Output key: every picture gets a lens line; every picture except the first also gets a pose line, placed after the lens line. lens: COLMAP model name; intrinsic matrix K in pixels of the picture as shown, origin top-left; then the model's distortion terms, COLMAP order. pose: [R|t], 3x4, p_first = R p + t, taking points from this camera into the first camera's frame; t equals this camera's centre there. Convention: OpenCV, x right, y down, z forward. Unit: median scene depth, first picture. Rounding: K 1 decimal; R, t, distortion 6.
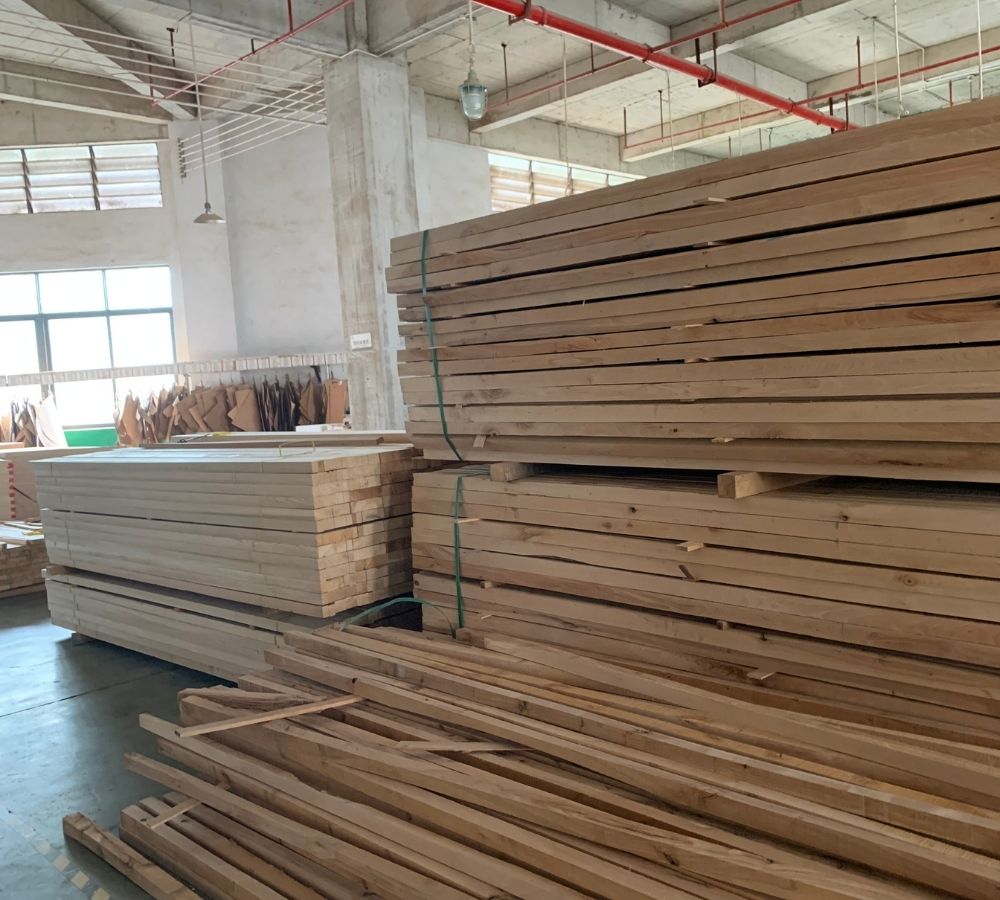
lens RADIAL K [[926.3, 0, 500.0], [0, 926.3, 450.0], [0, 0, 1]] dist [0.011621, 0.011343]
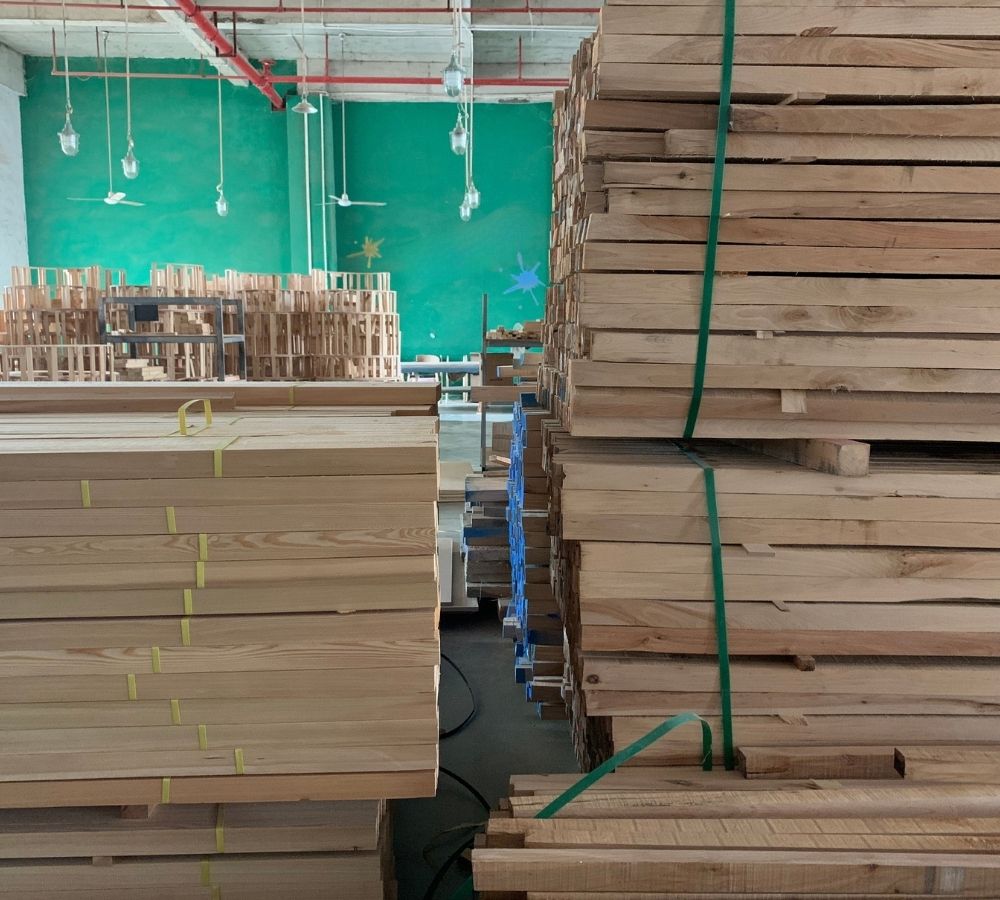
lens RADIAL K [[986.7, 0, 500.0], [0, 986.7, 450.0], [0, 0, 1]] dist [0.013926, 0.002130]
pose [[0.703579, -0.022768, 0.710252, -0.550022], [0.002570, 0.999562, 0.029496, 0.001231], [-0.710612, -0.018927, 0.703329, 0.710374]]
